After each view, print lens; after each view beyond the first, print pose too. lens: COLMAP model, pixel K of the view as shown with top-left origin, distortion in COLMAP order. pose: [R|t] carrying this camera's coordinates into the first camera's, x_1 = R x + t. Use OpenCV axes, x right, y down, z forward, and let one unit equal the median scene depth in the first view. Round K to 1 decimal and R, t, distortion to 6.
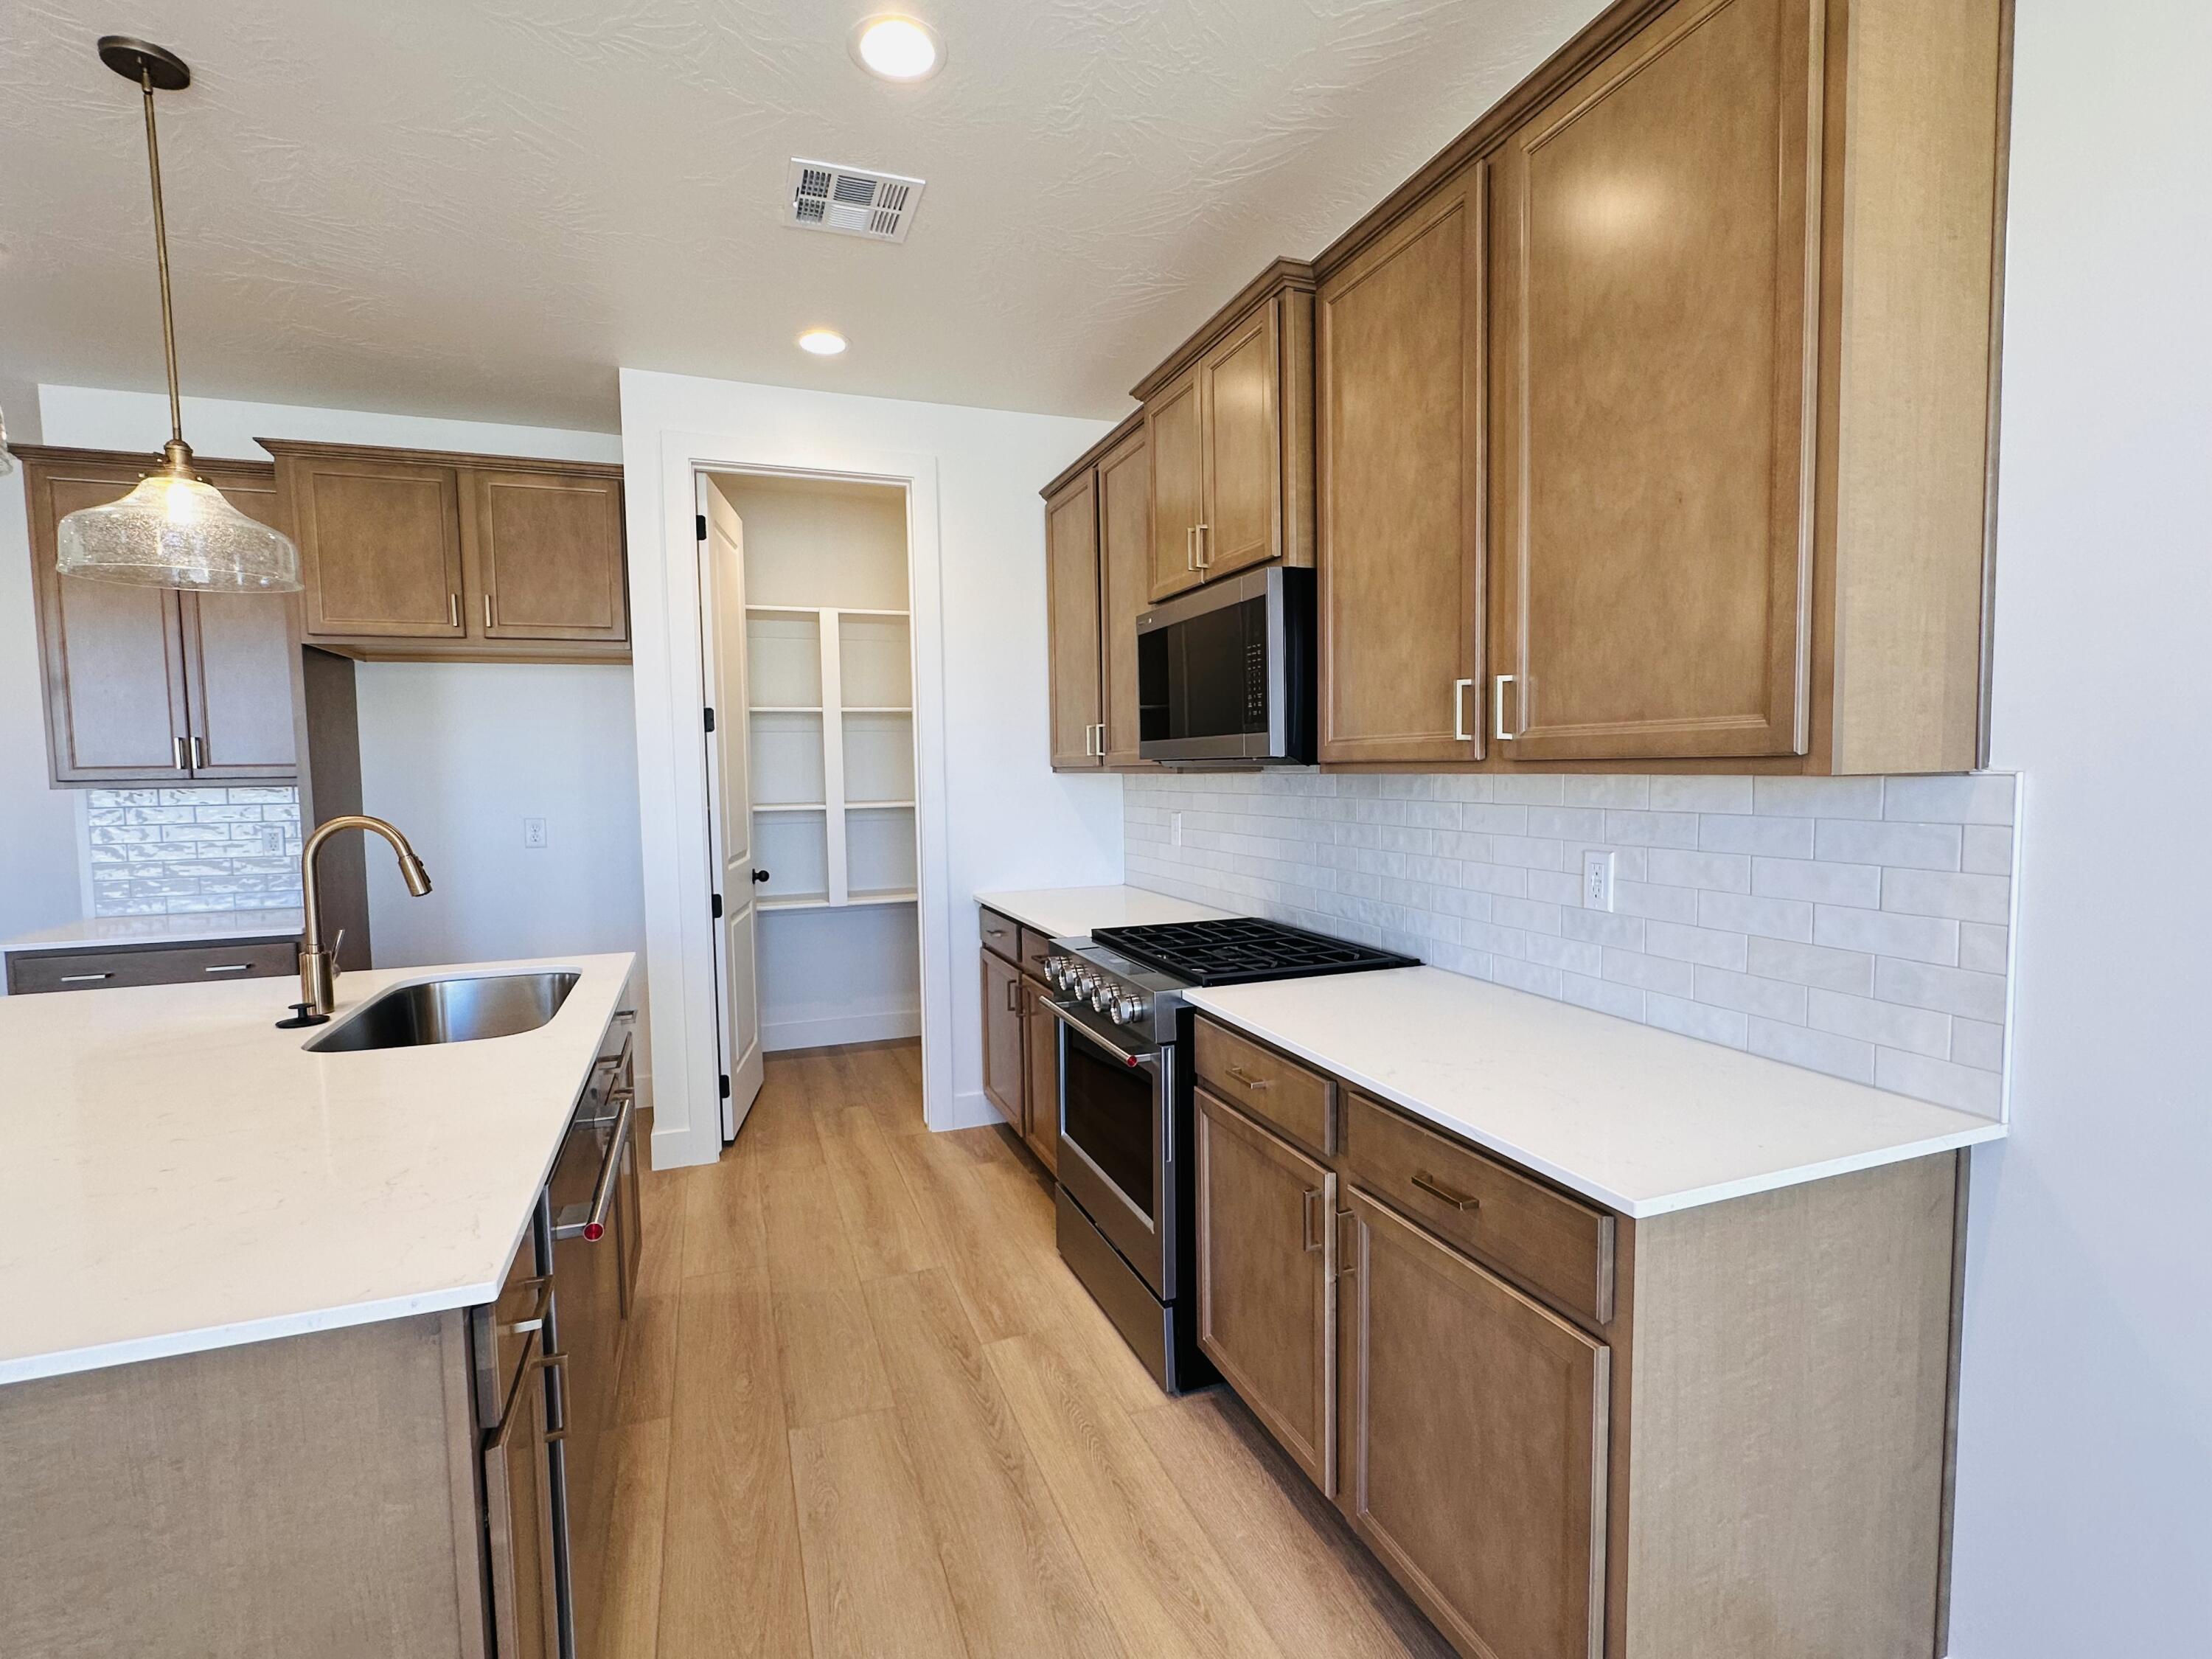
lens RADIAL K [[1036.4, 0, 1106.2], [0, 1036.4, 835.4], [0, 0, 1]] dist [-0.005674, 0.001475]
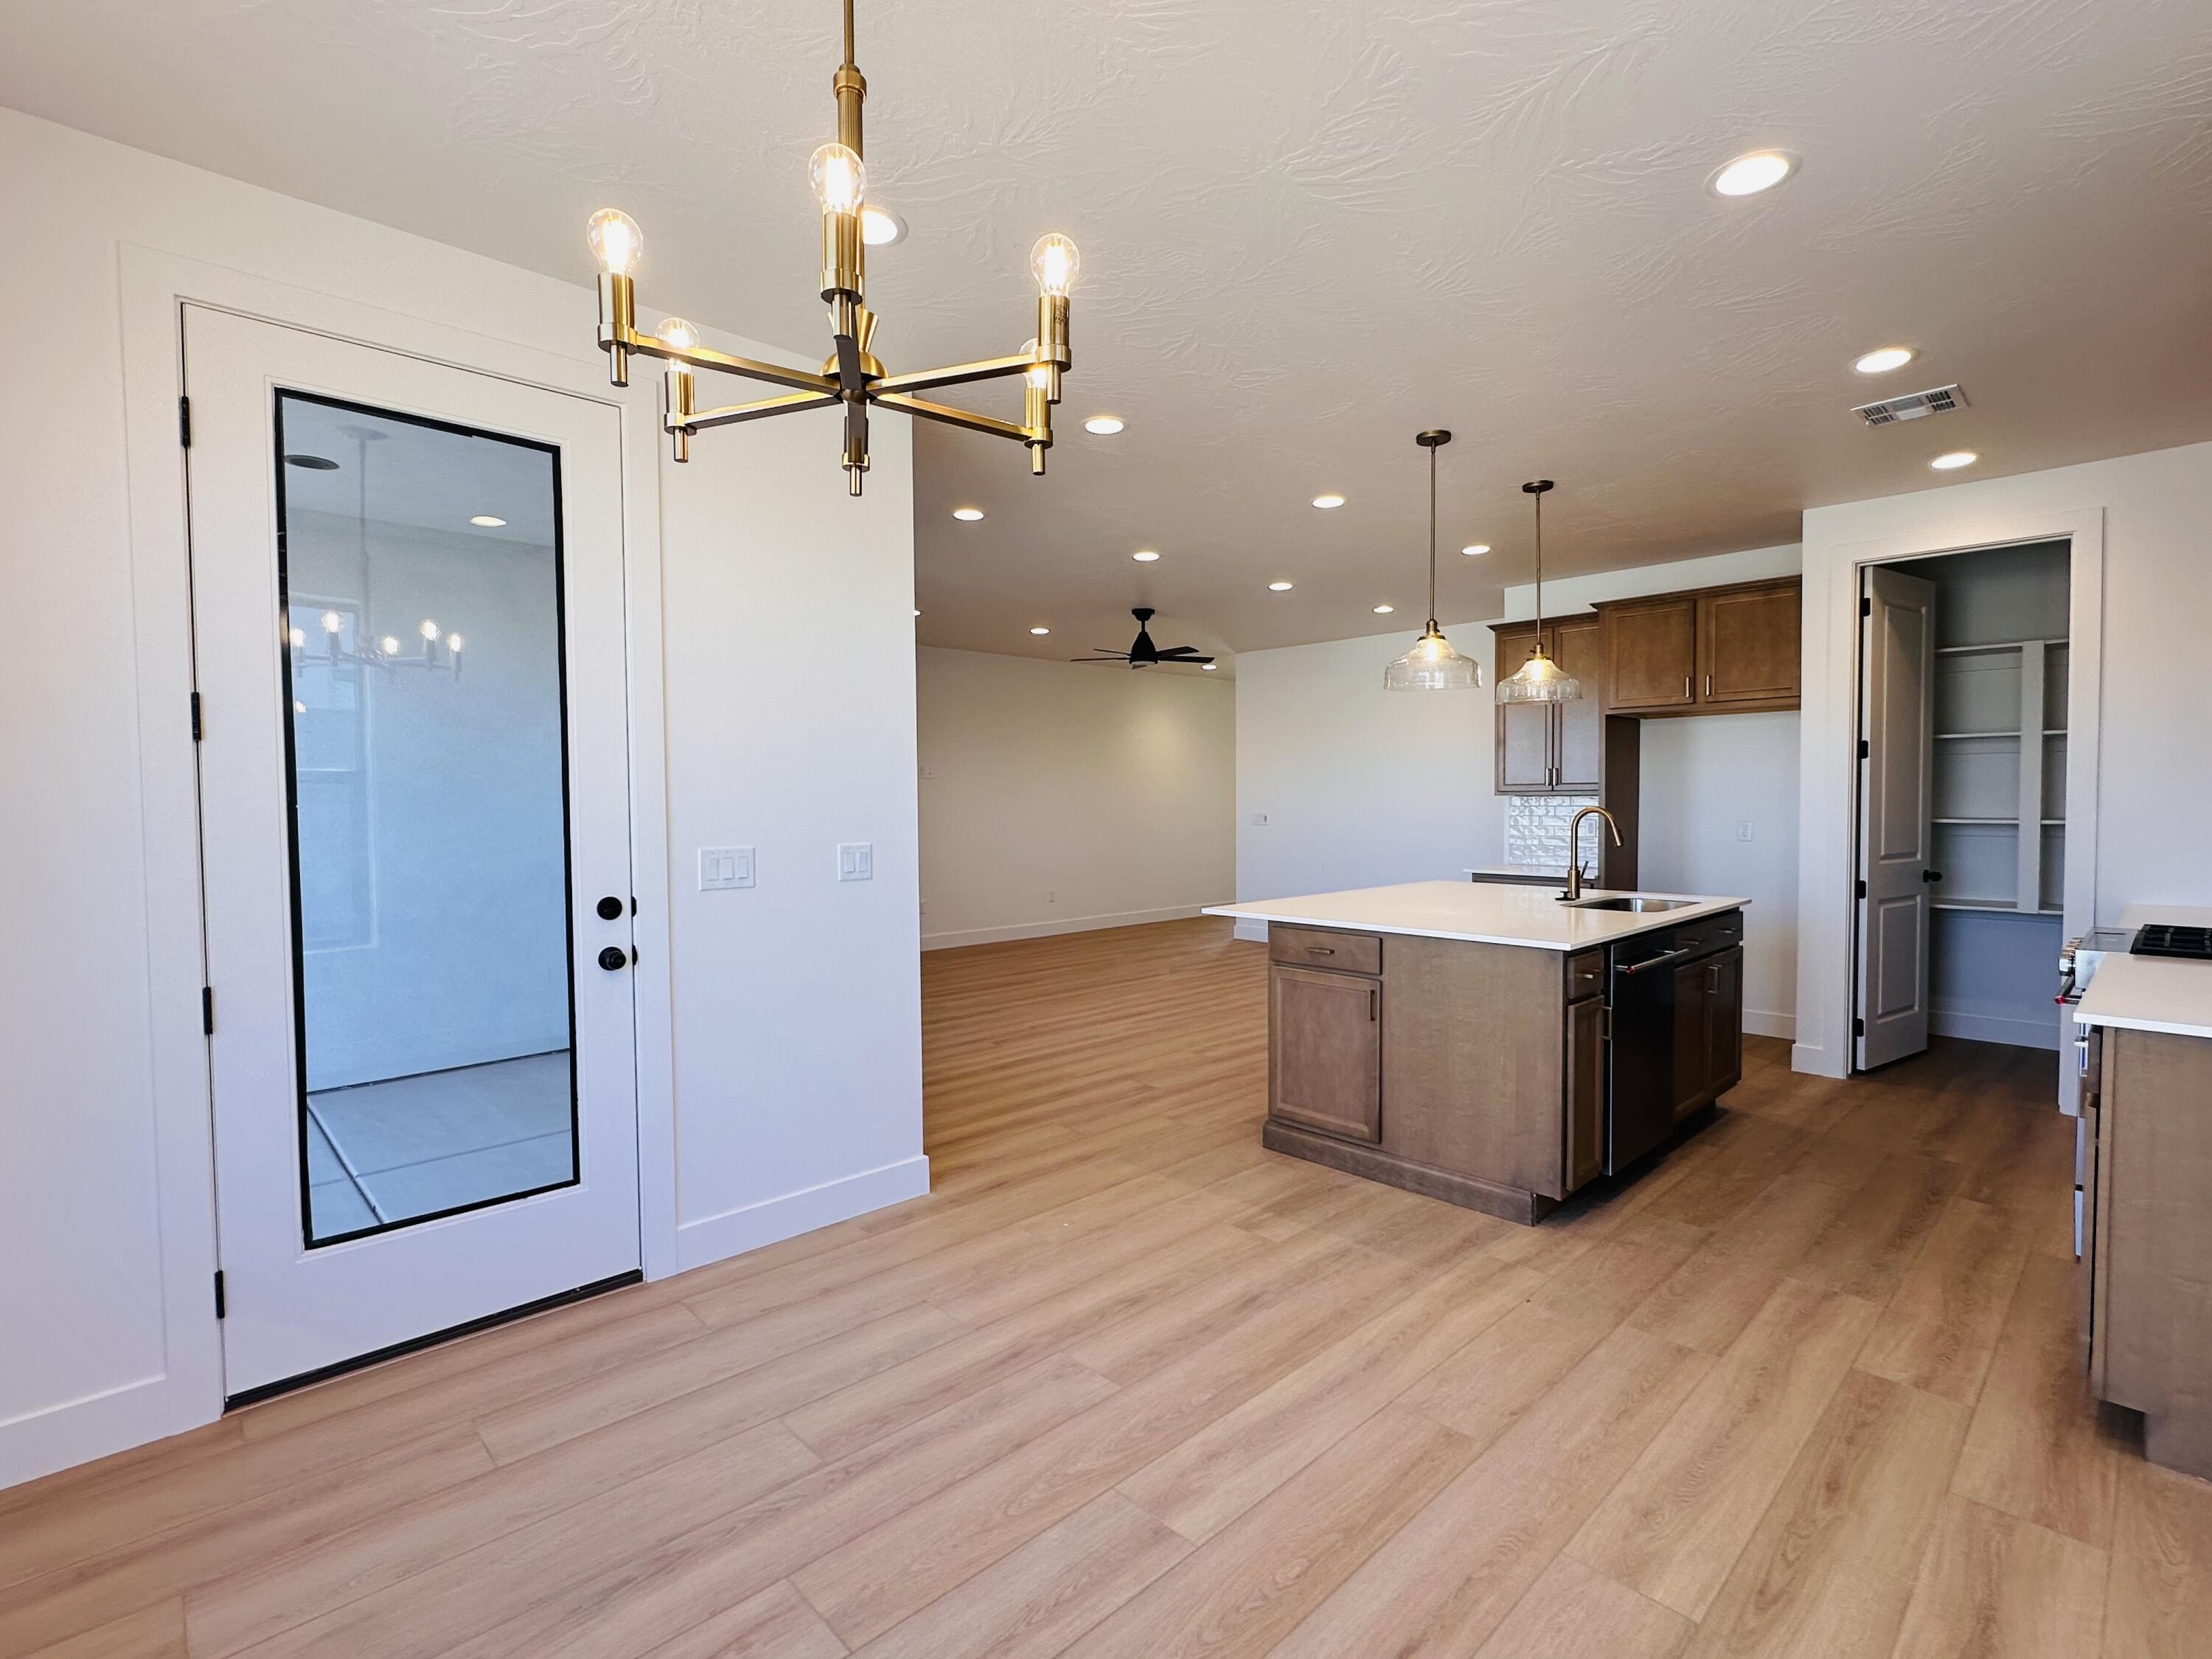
lens RADIAL K [[1036.4, 0, 1105.9], [0, 1036.4, 831.1], [0, 0, 1]] dist [-0.005674, 0.001475]
pose [[0.390281, 0.041521, -0.919759, 0.665603], [-0.062342, 0.997882, 0.018594, 0.042395], [0.918583, 0.050083, 0.392043, -0.594959]]
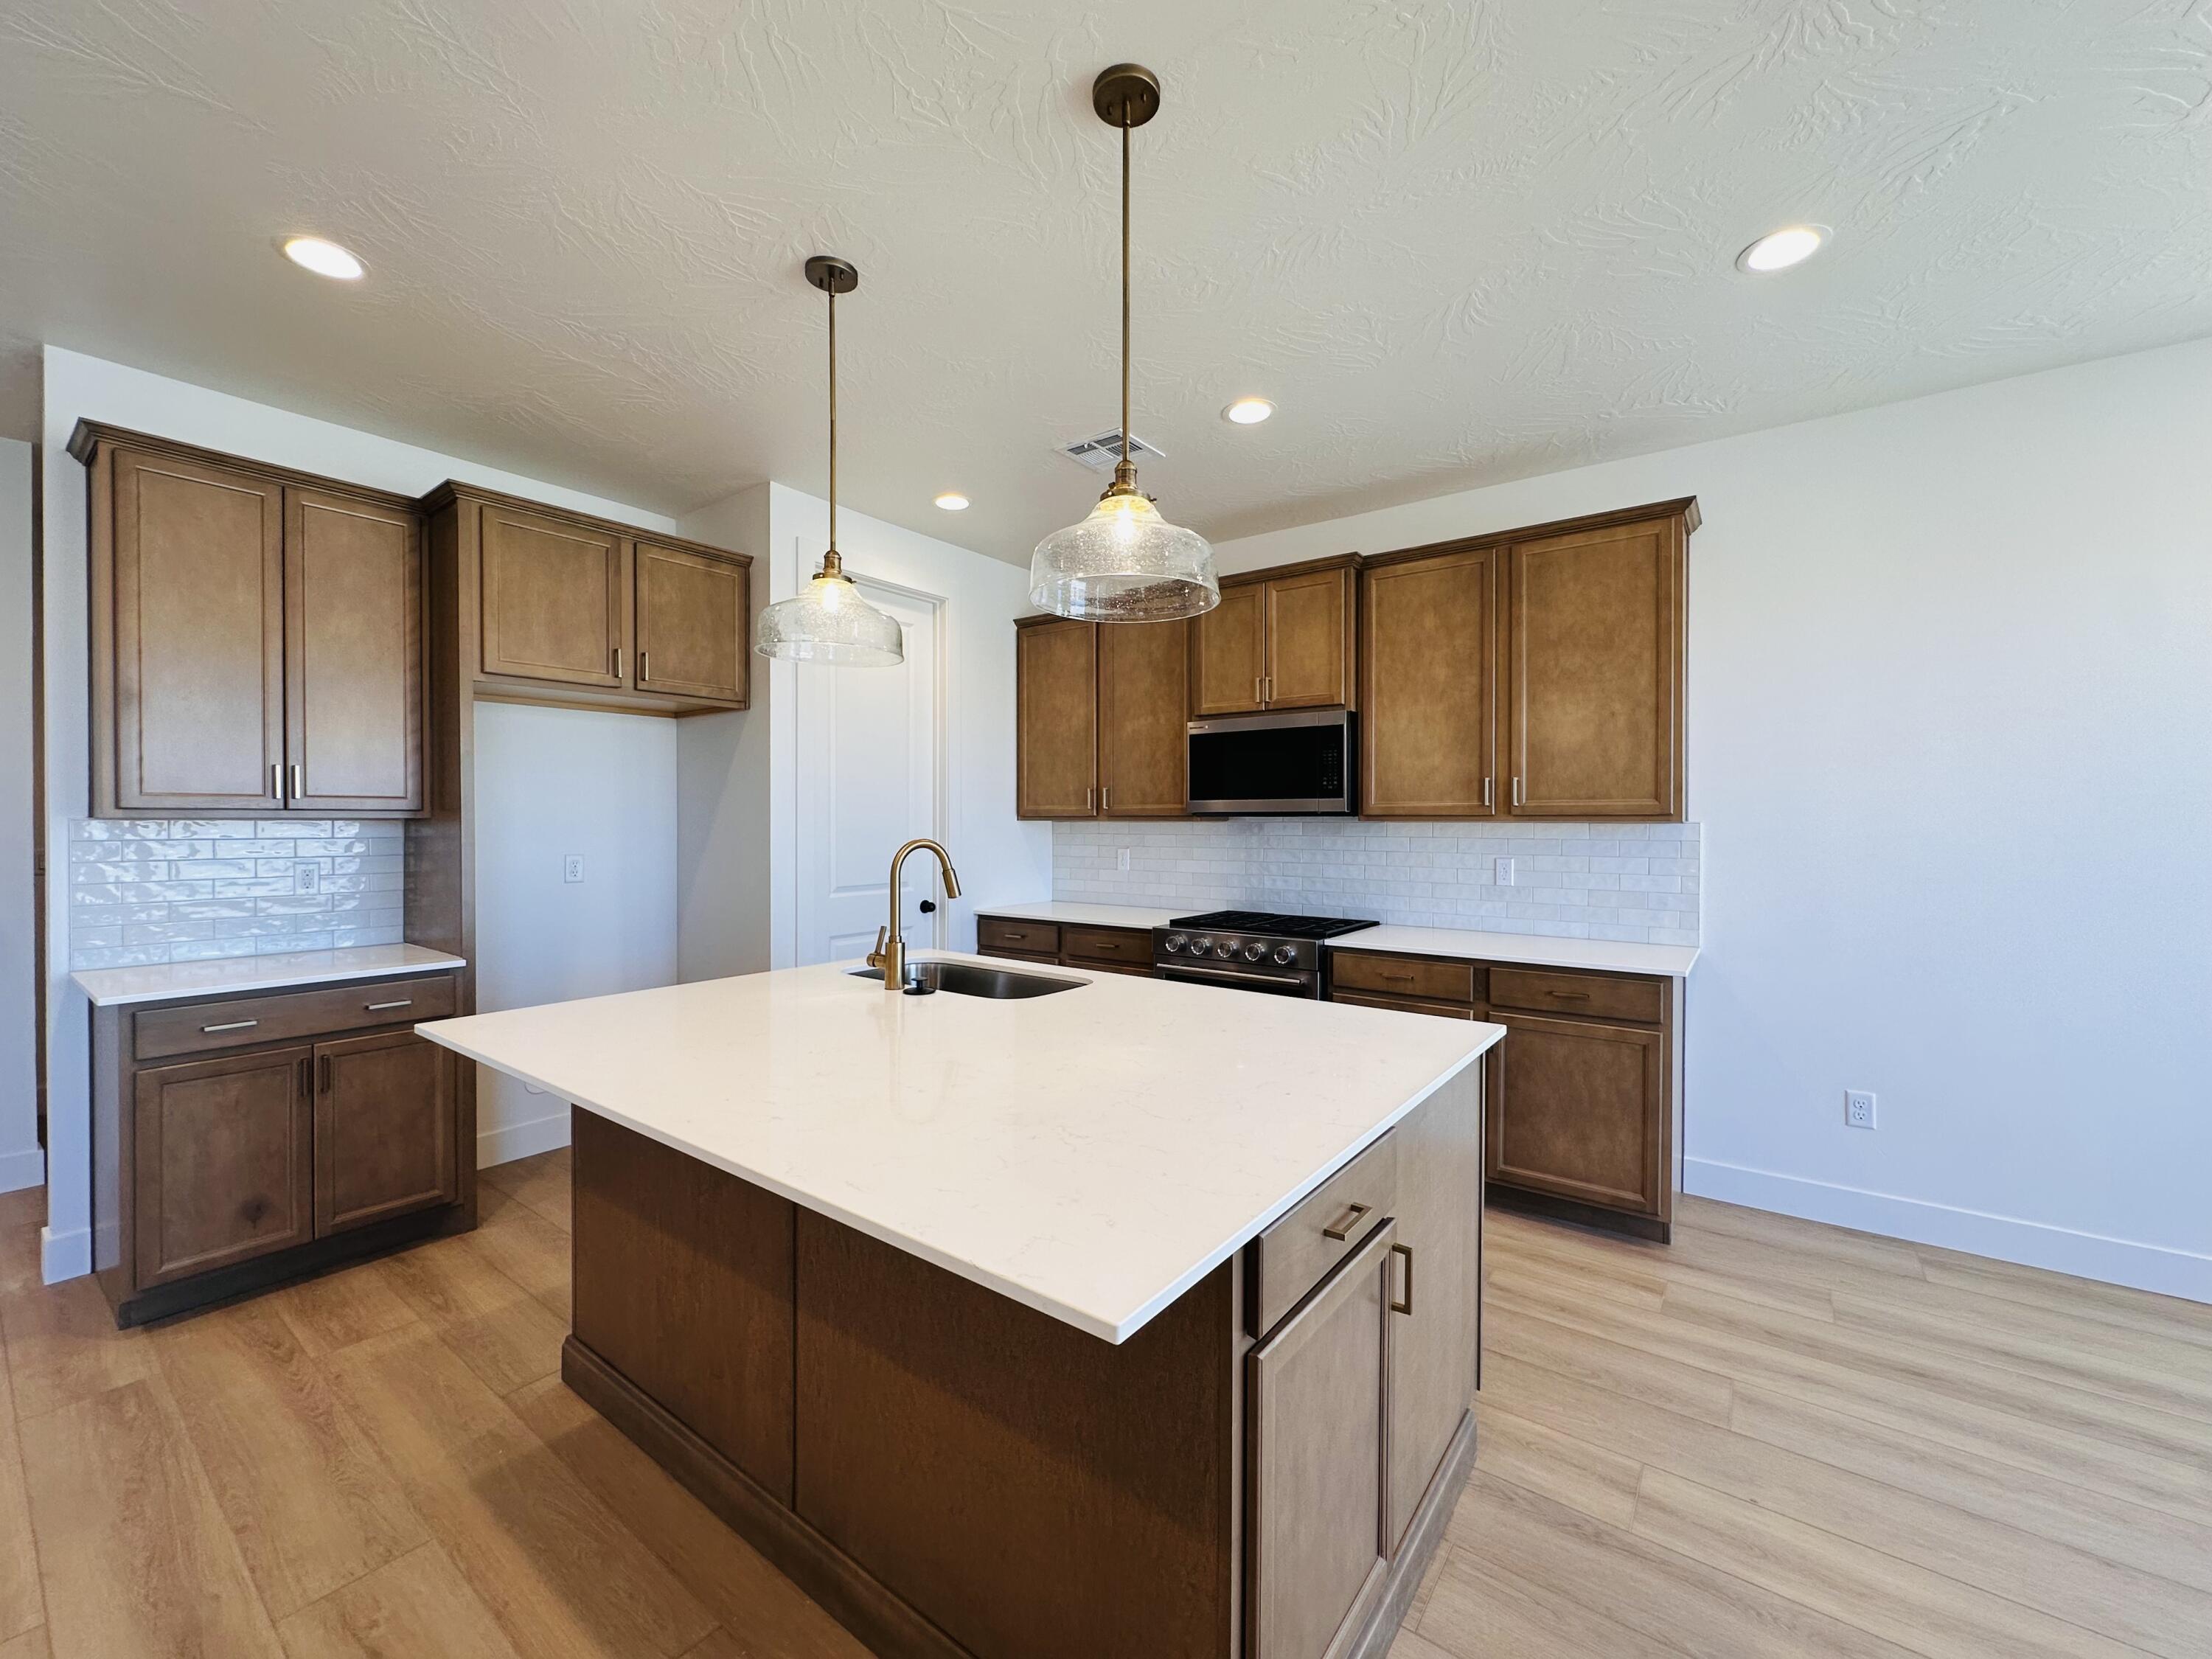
lens RADIAL K [[885.8, 0, 1107.7], [0, 885.8, 828.4], [0, 0, 1]] dist [-0.006887, 0.001551]
pose [[0.842440, 0.012606, 0.538643, -0.913704], [0.021070, 0.998191, -0.056314, 0.030020], [-0.538378, 0.058790, 0.840650, -0.085141]]
